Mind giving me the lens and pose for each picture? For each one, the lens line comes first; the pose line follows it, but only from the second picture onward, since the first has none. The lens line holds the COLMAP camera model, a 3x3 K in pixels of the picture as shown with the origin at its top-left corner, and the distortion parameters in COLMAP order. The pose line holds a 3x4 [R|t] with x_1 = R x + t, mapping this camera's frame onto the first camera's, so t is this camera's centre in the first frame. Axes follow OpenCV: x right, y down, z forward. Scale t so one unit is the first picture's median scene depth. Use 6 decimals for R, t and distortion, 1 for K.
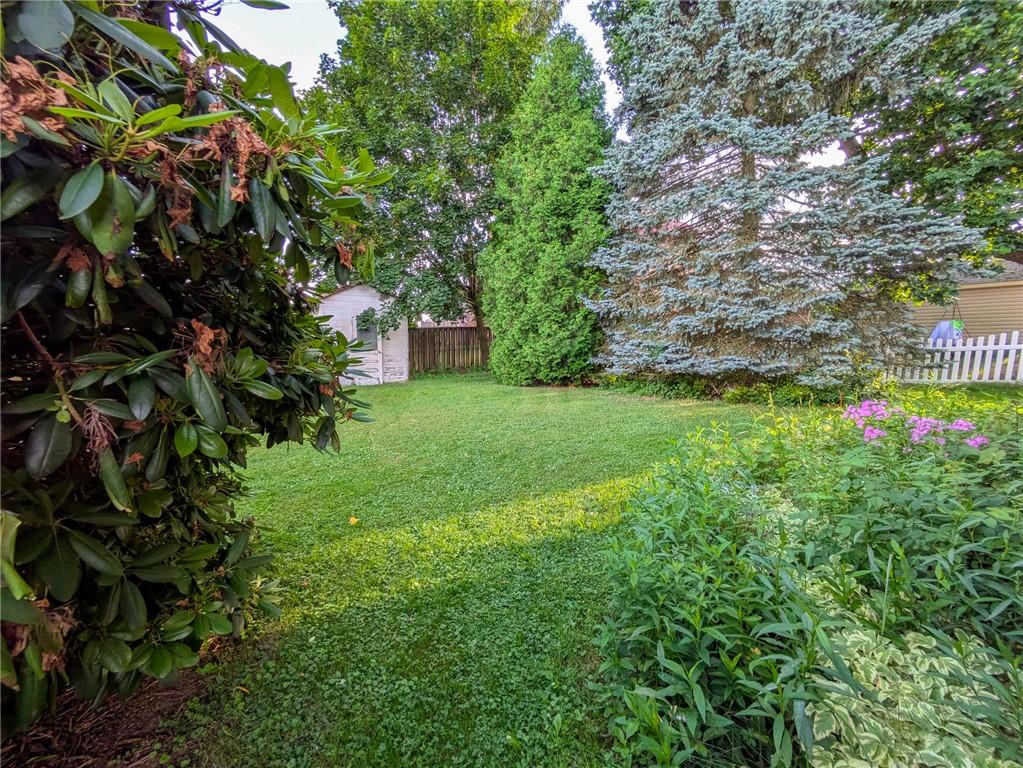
lens RADIAL K [[410.8, 0, 514.6], [0, 410.8, 377.1], [0, 0, 1]] dist [-0.000541, -0.000001]
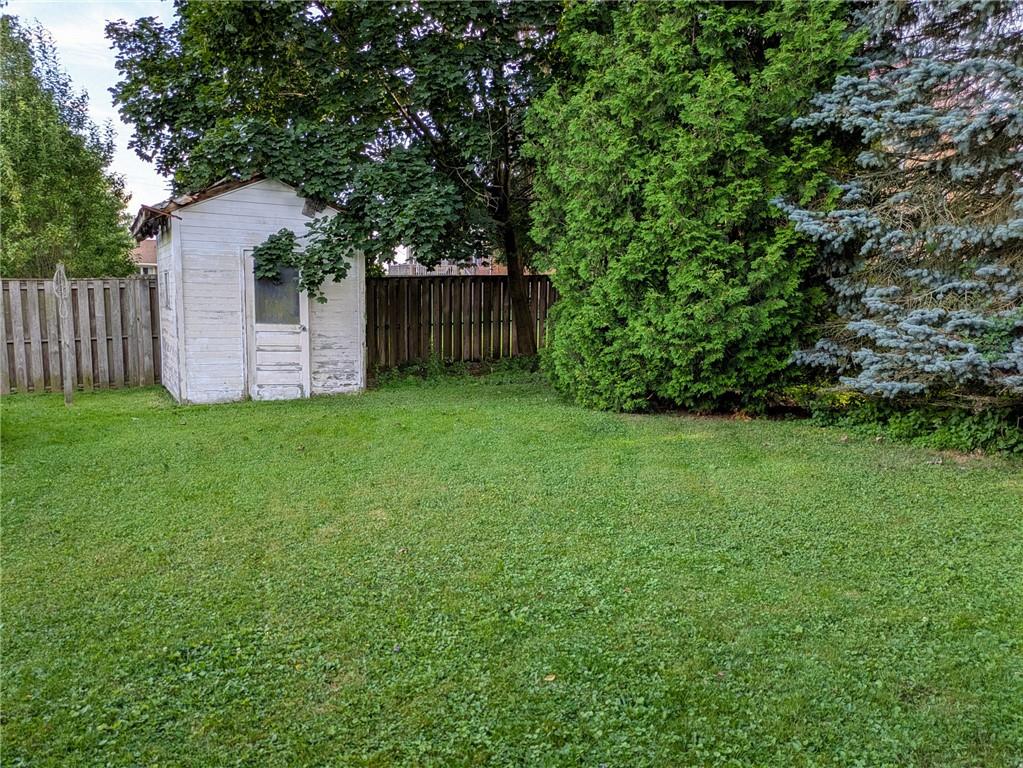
lens RADIAL K [[759.3, 0, 510.5], [0, 759.3, 386.2], [0, 0, 1]] dist [0.041042, -0.006608]
pose [[0.997993, 0.016754, -0.061060, -0.054272], [-0.015439, 0.999640, 0.021953, -0.021901], [0.061406, -0.020966, 0.997893, 0.195834]]
